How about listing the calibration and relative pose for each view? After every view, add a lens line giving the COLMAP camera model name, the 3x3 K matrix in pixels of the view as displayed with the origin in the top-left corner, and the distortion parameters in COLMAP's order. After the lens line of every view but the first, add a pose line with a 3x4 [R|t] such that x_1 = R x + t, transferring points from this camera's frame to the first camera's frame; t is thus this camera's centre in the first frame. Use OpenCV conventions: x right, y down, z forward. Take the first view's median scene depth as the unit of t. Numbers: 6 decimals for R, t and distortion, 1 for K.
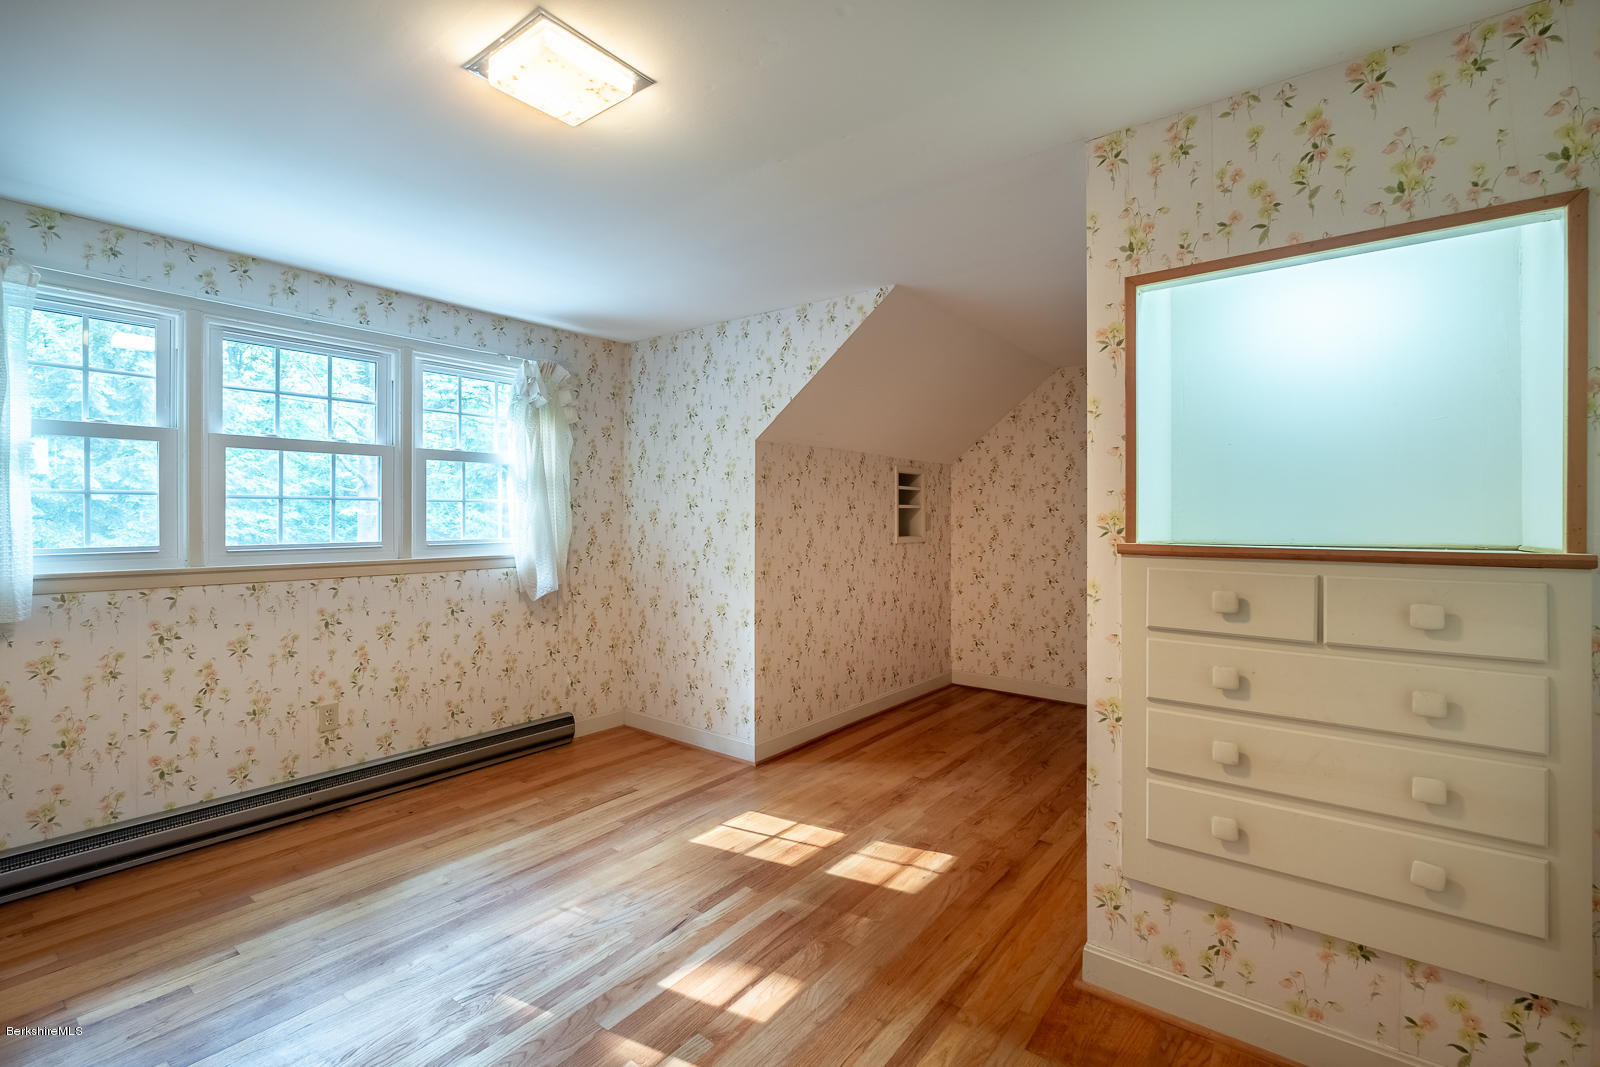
lens RADIAL K [[707.5, 0, 801.4], [0, 707.5, 507.3], [0, 0, 1]] dist [-0.002892, -0.000059]
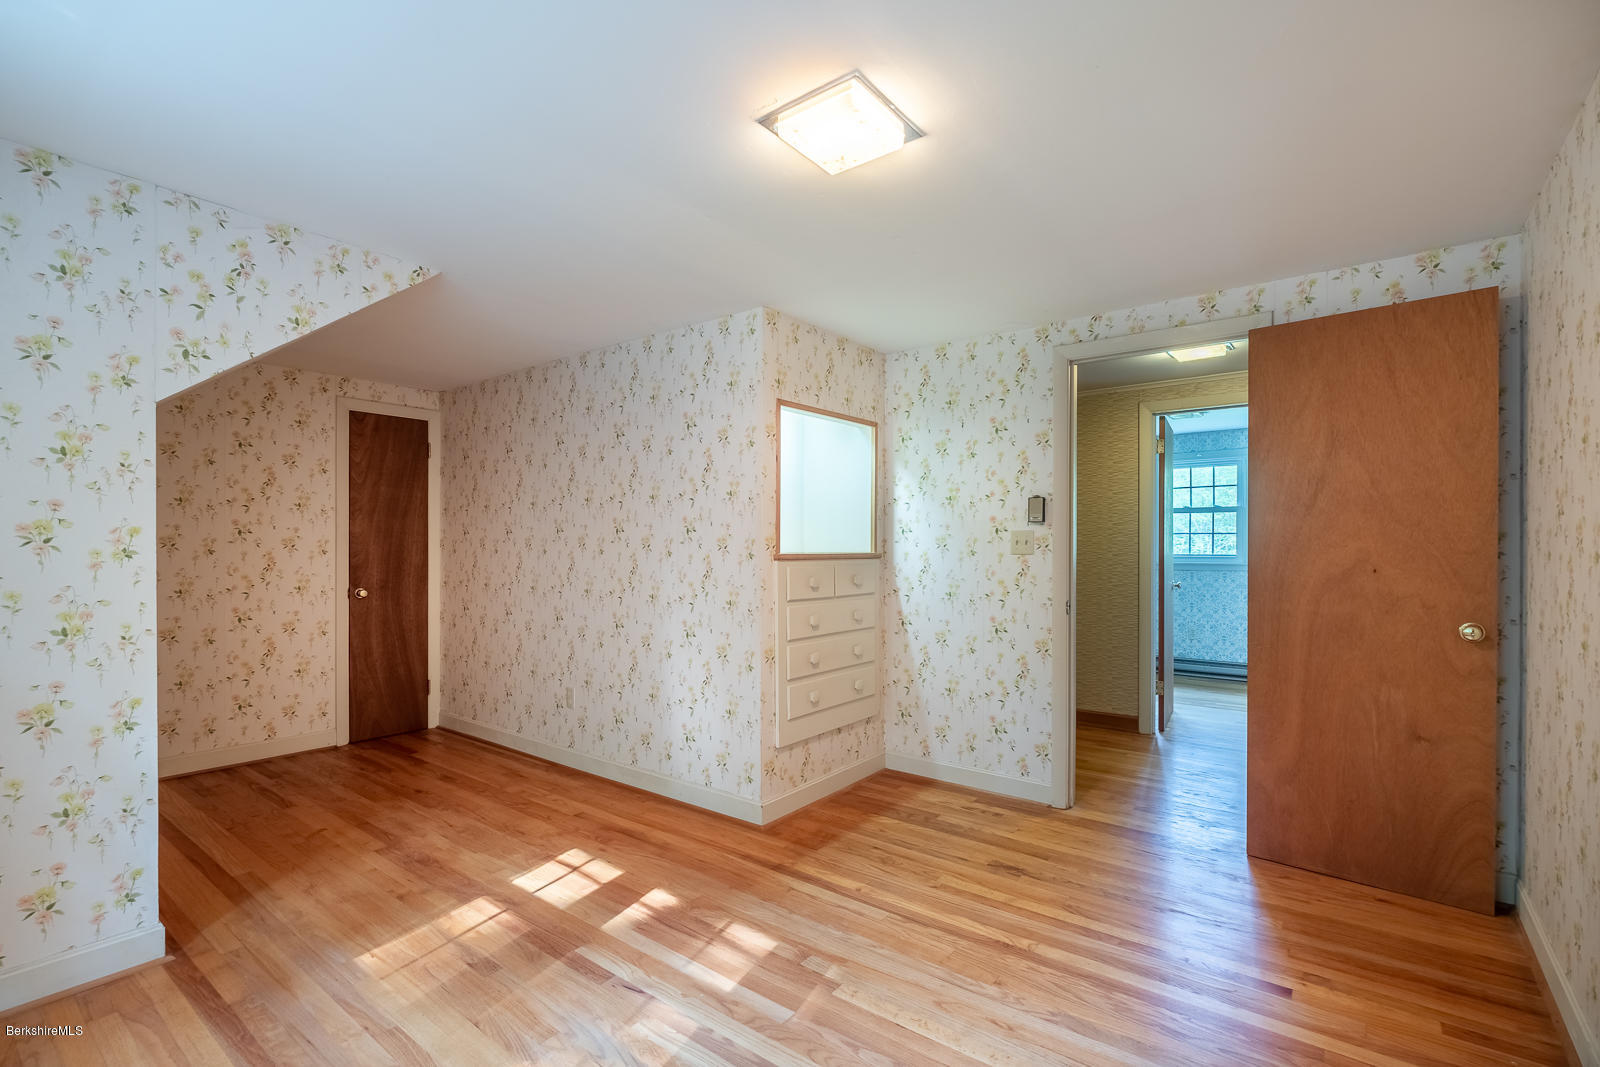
lens RADIAL K [[729.4, 0, 800.0], [0, 729.4, 533.5], [0, 0, 1]] dist [0.001663, -0.000089]
pose [[0.008120, 0.016899, 0.999824, -1.055307], [-0.013027, 0.999774, -0.016792, 0.025281], [-0.999882, -0.012888, 0.008338, 0.751981]]
